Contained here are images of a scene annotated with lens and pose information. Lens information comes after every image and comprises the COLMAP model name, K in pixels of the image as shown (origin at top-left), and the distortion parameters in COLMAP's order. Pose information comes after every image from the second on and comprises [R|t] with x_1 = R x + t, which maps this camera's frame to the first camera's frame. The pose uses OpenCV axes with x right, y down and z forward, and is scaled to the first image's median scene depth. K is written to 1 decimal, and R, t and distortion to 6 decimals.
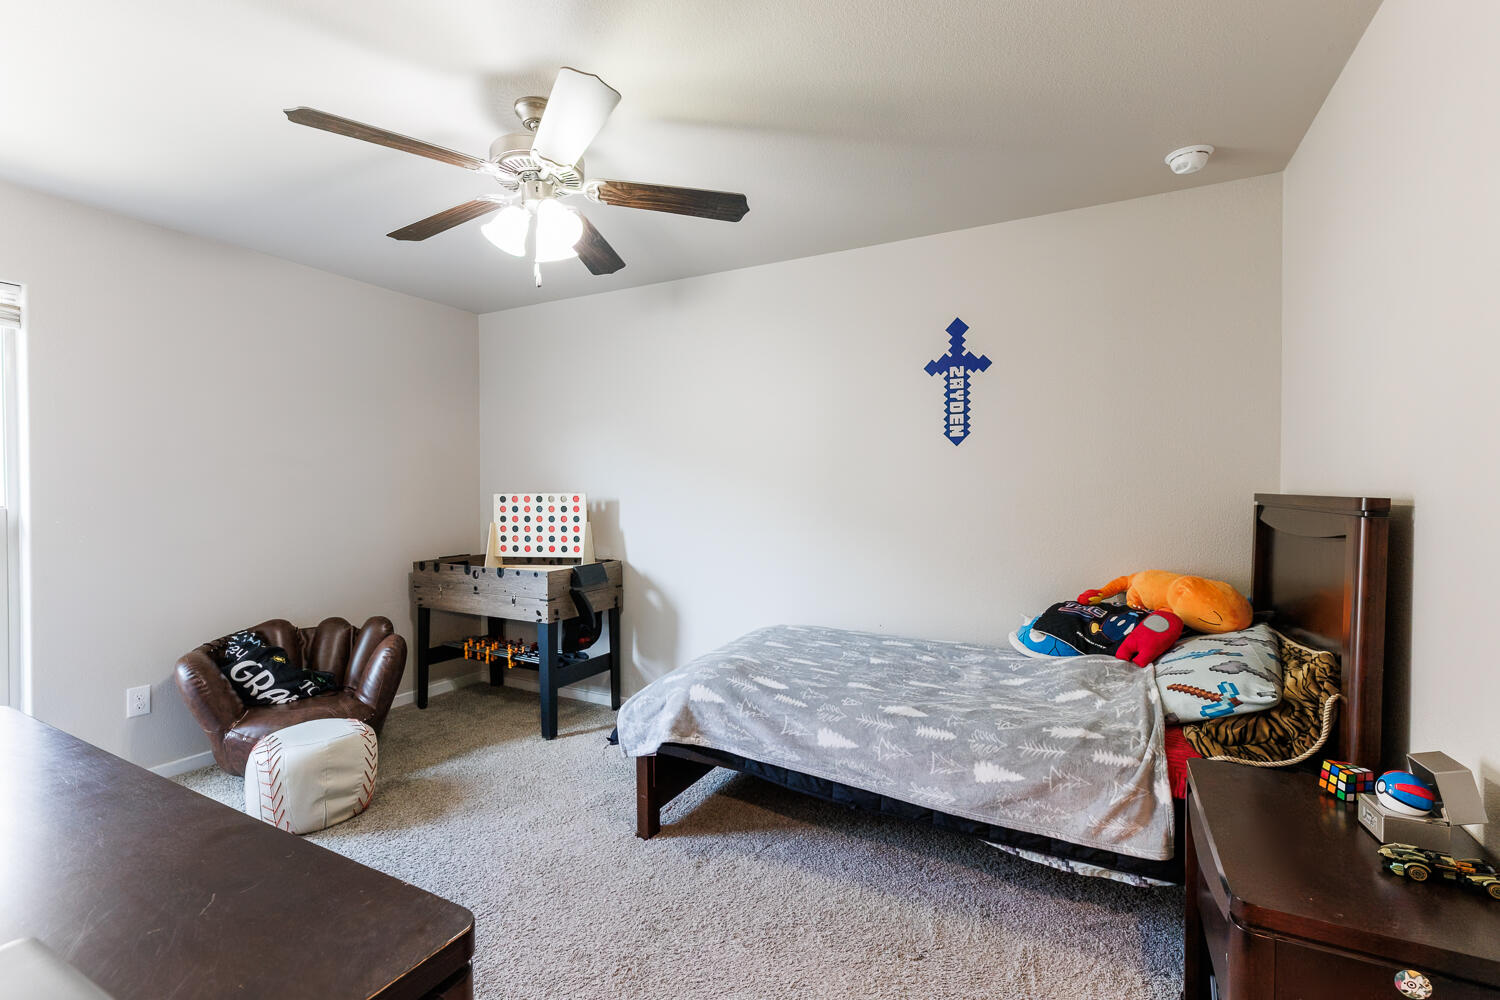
lens RADIAL K [[667.2, 0, 752.4], [0, 667.2, 503.6], [0, 0, 1]] dist [0.001347, 0.001011]
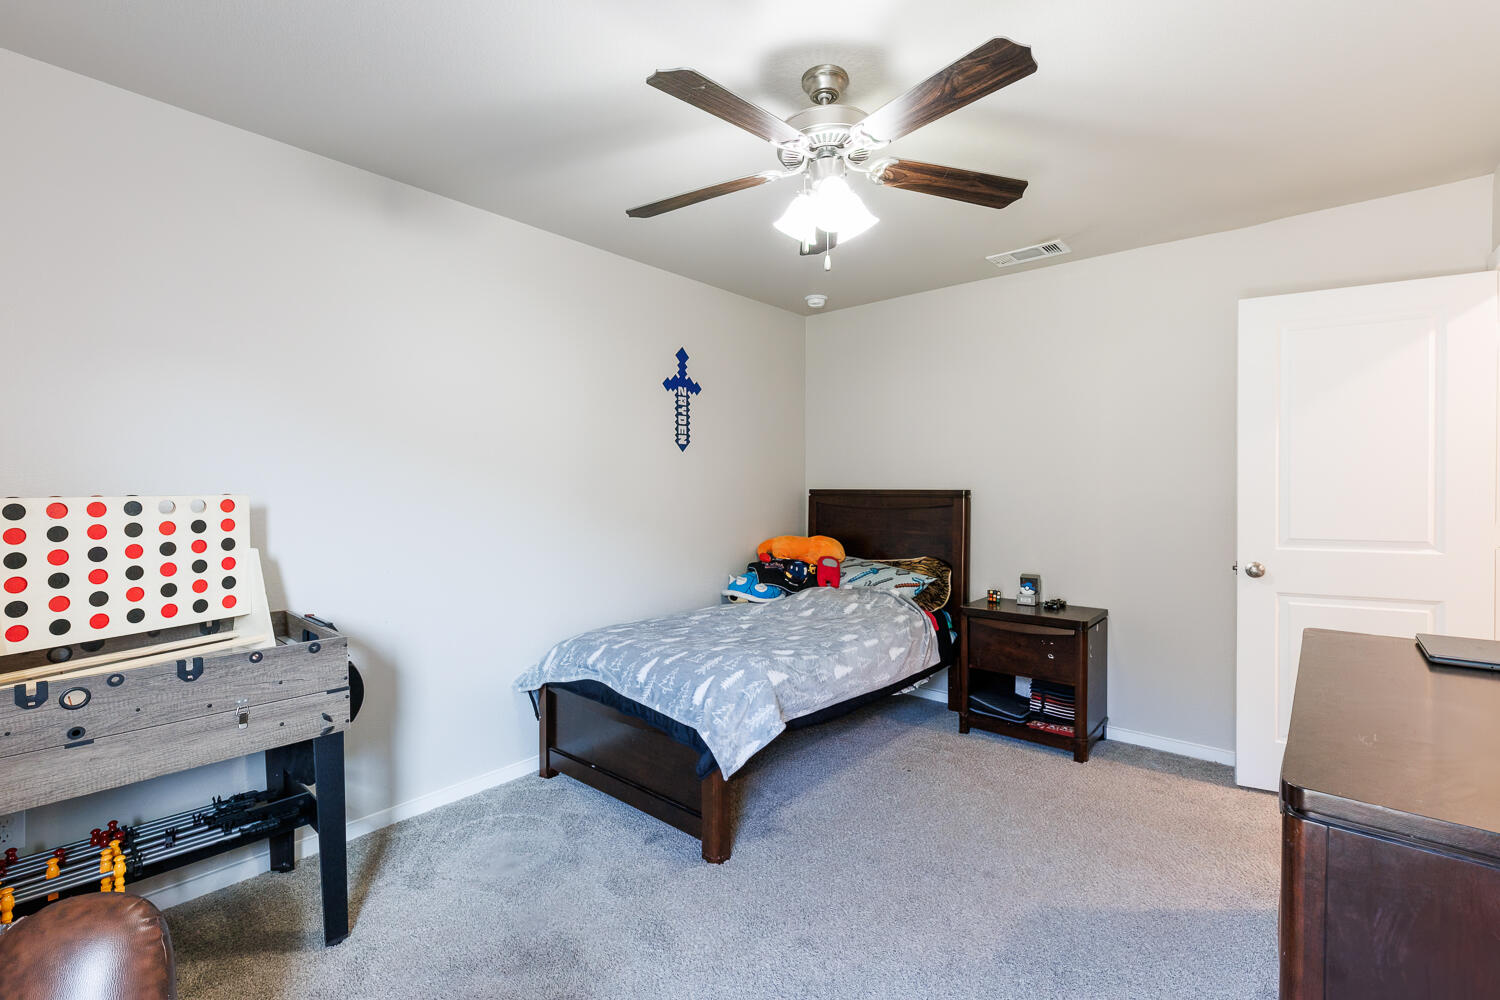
lens RADIAL K [[667.2, 0, 753.3], [0, 667.2, 495.9], [0, 0, 1]] dist [0.001347, 0.001011]
pose [[0.212438, -0.011827, 0.977103, -0.856110], [0.022717, 0.999716, 0.007161, -0.011094], [-0.976911, 0.020676, 0.212646, 0.608332]]
